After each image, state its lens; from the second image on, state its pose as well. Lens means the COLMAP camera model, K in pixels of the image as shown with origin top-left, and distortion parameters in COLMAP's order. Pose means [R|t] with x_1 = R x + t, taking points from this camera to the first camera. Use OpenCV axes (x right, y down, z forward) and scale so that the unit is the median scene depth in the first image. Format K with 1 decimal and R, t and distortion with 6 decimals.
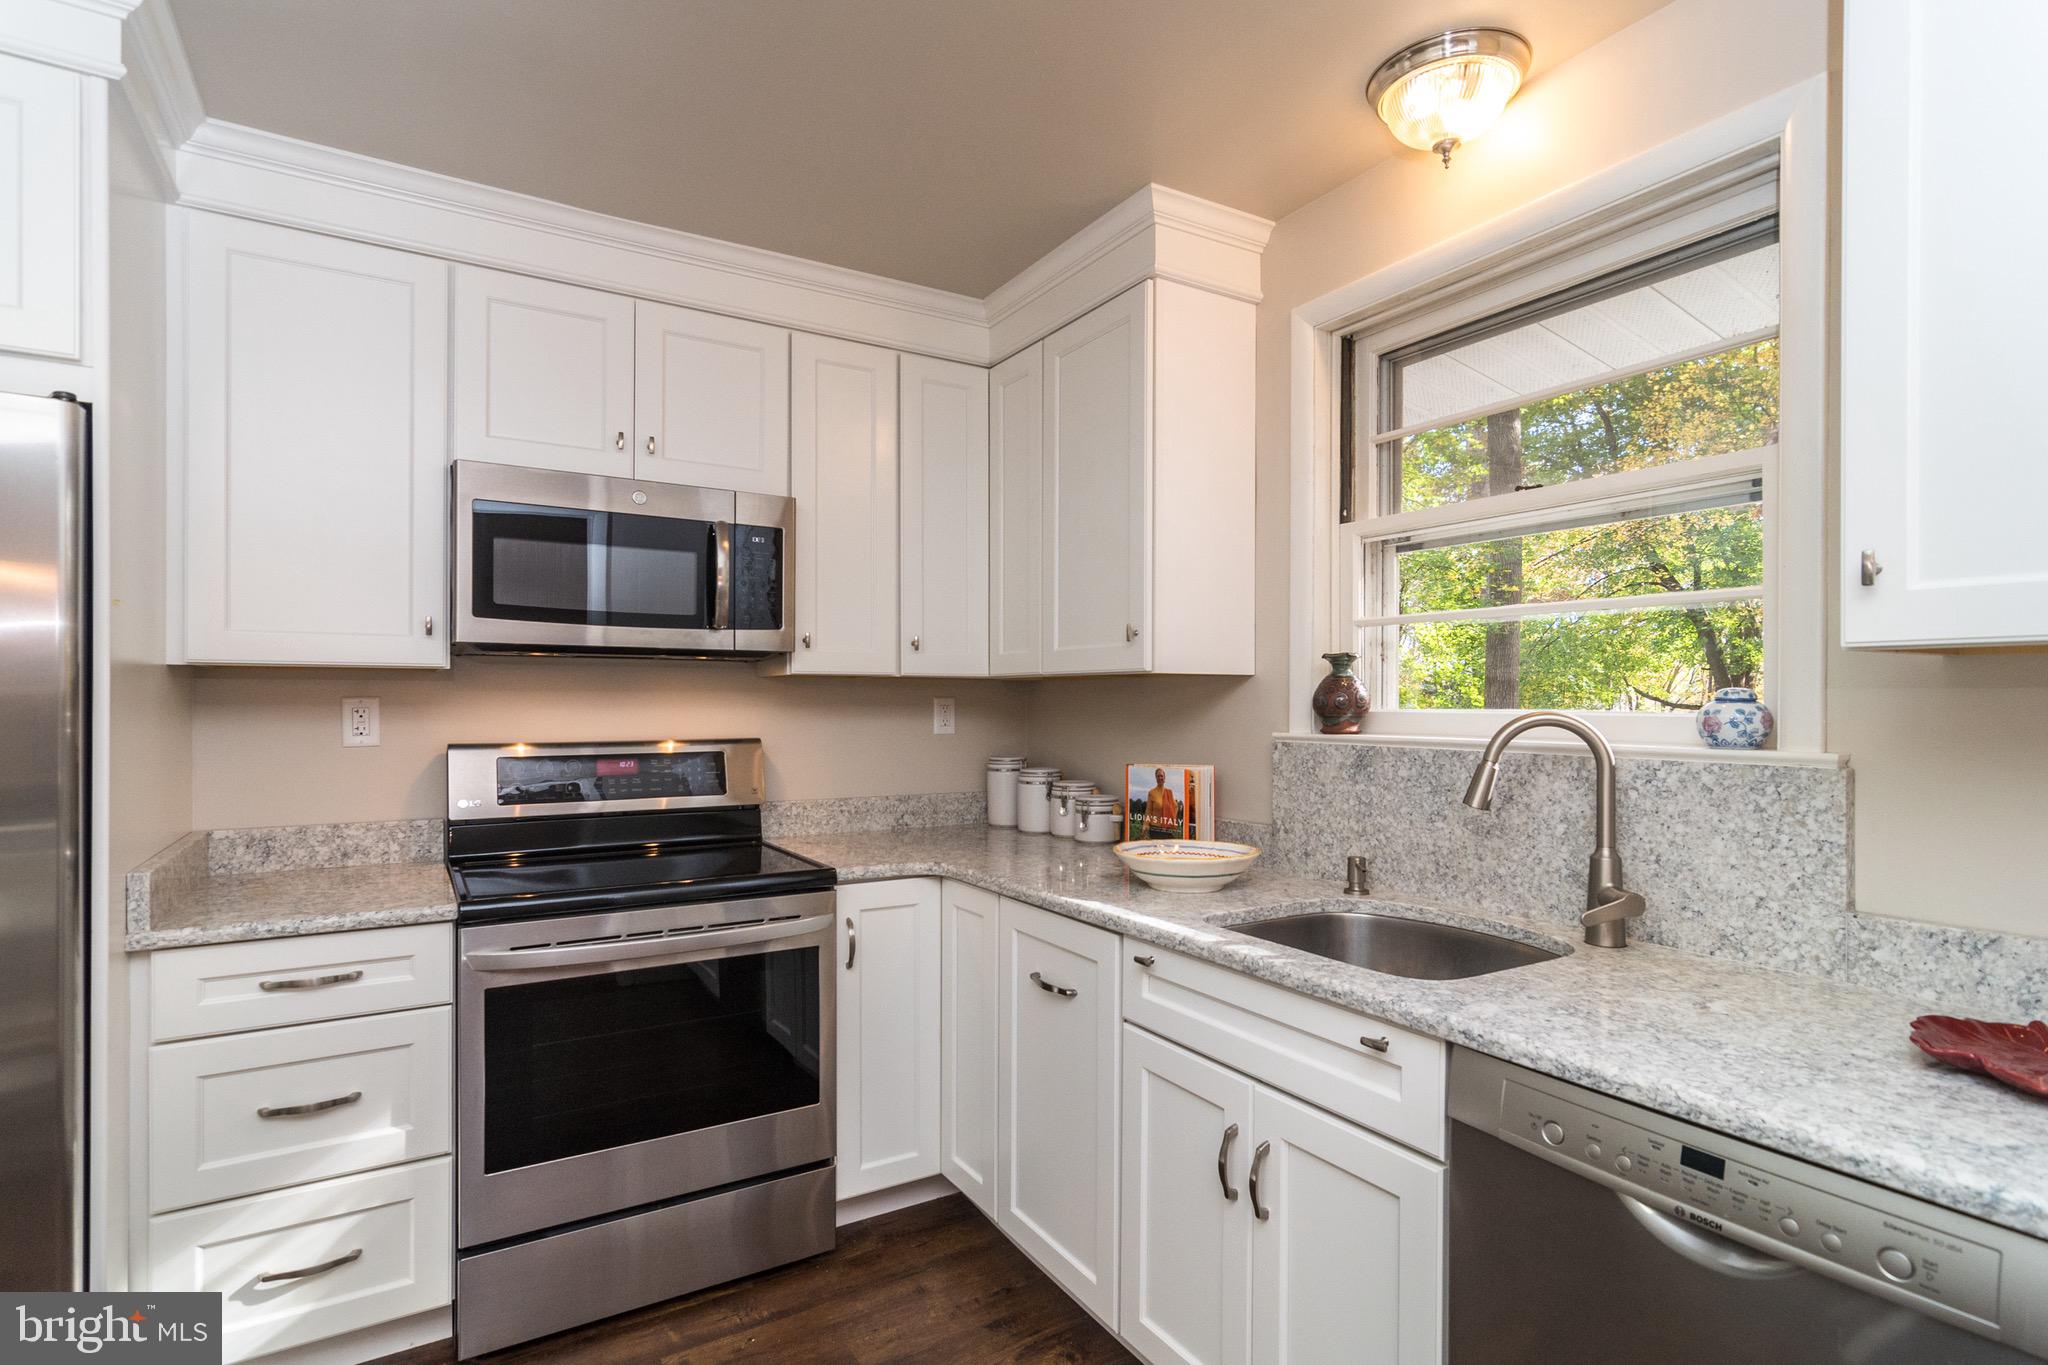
lens RADIAL K [[983.3, 0, 1000.5], [0, 983.3, 706.5], [0, 0, 1]] dist [-0.000659, 0.000066]
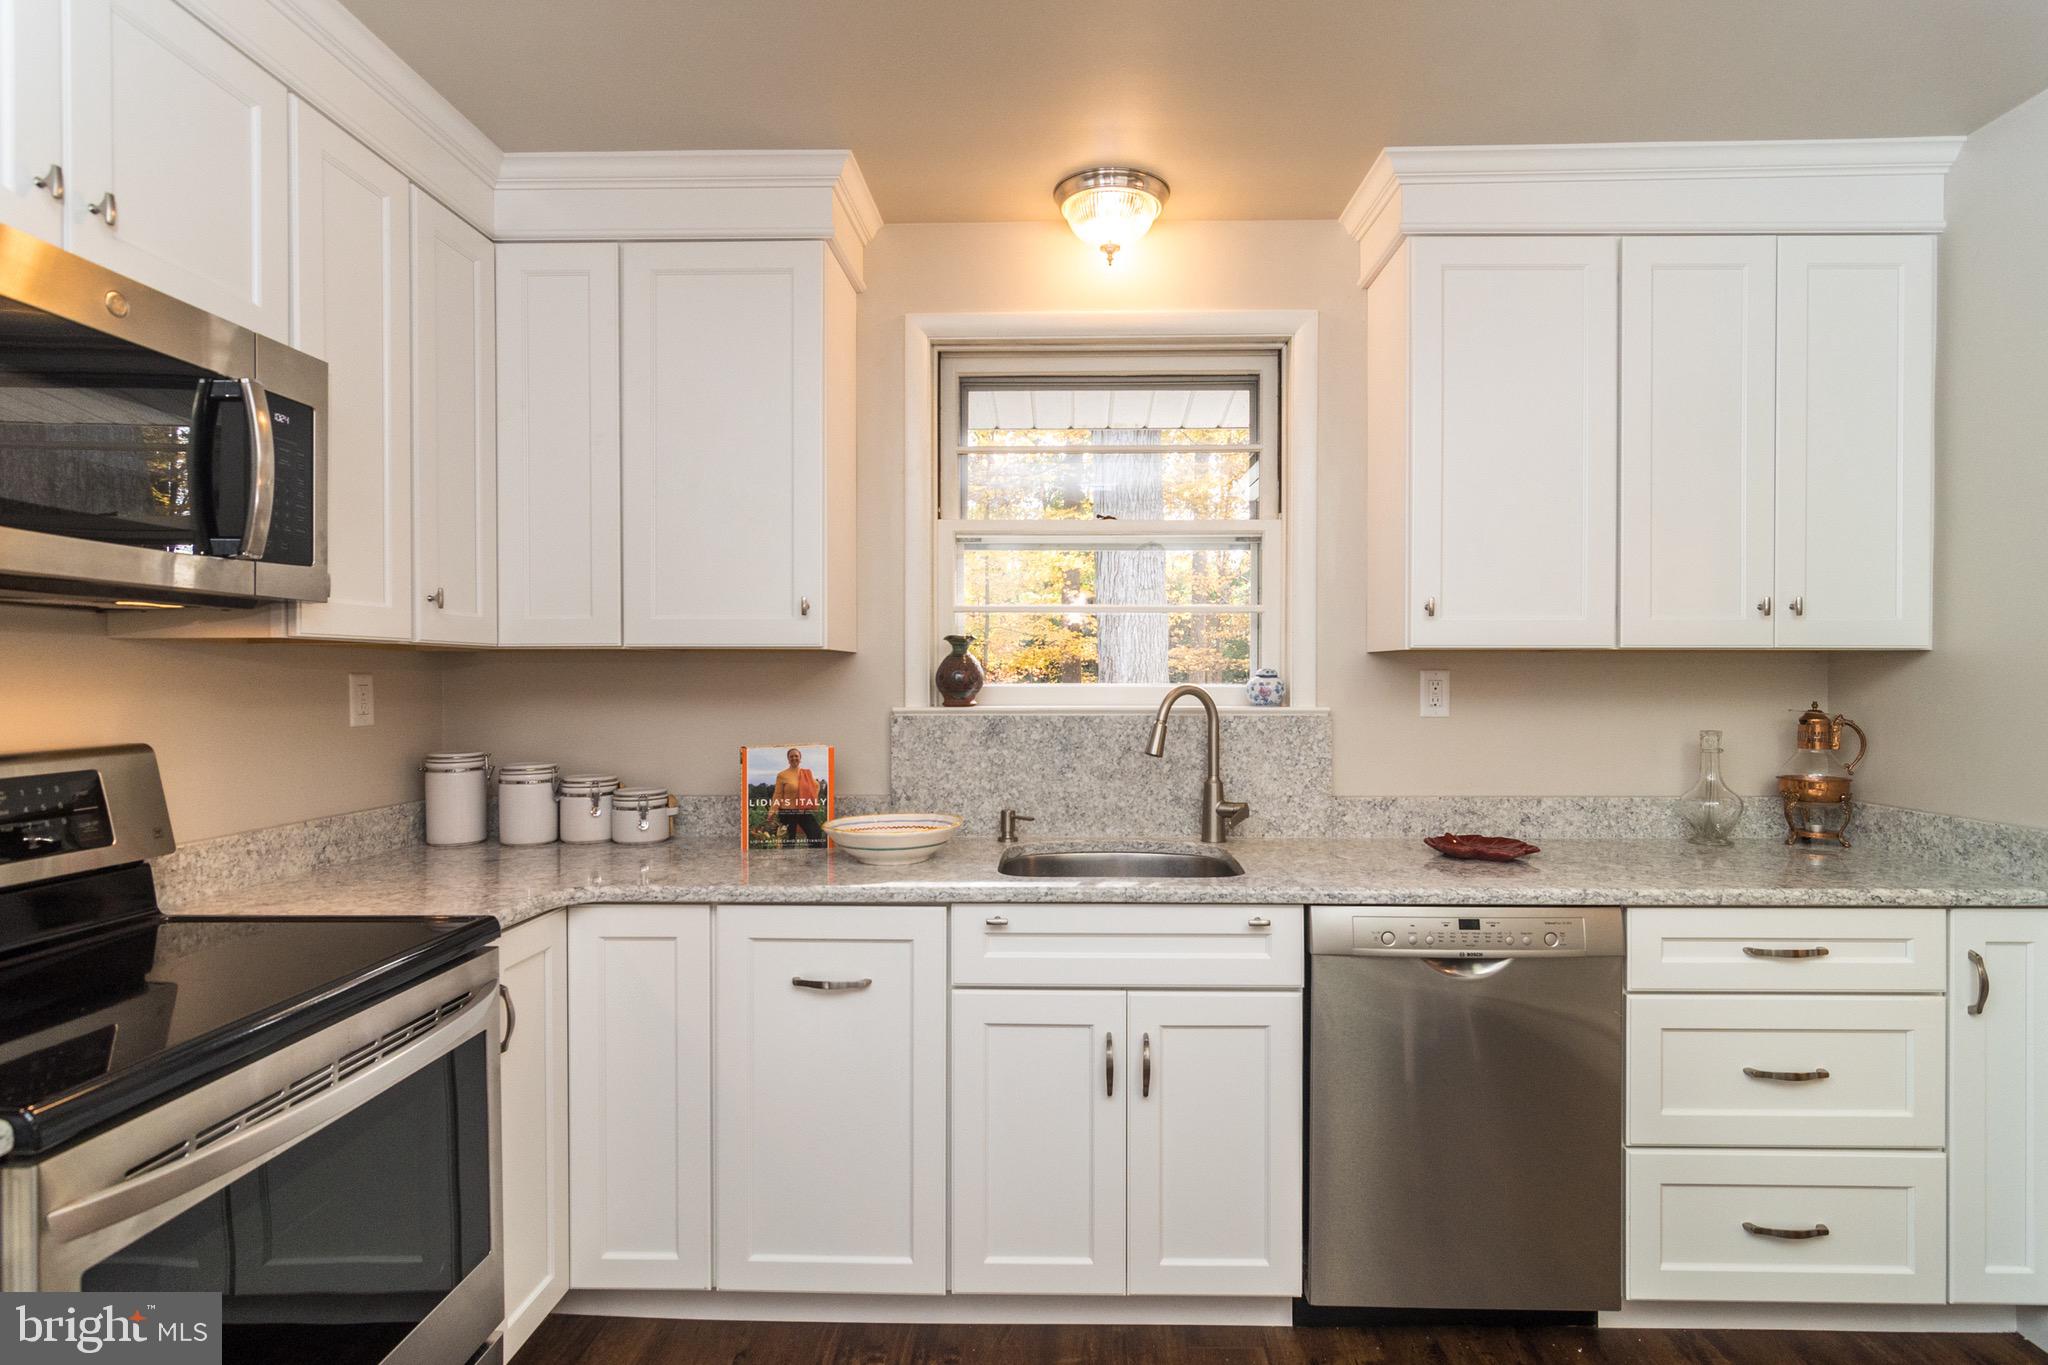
lens RADIAL K [[1005.1, 0, 1085.7], [0, 1005.1, 687.4], [0, 0, 1]] dist [-0.001834, 0.000227]
pose [[0.537358, -0.011720, 0.843273, -0.571887], [0.006858, 0.999931, 0.009527, -0.004085], [-0.843326, 0.000663, 0.537402, 0.263512]]
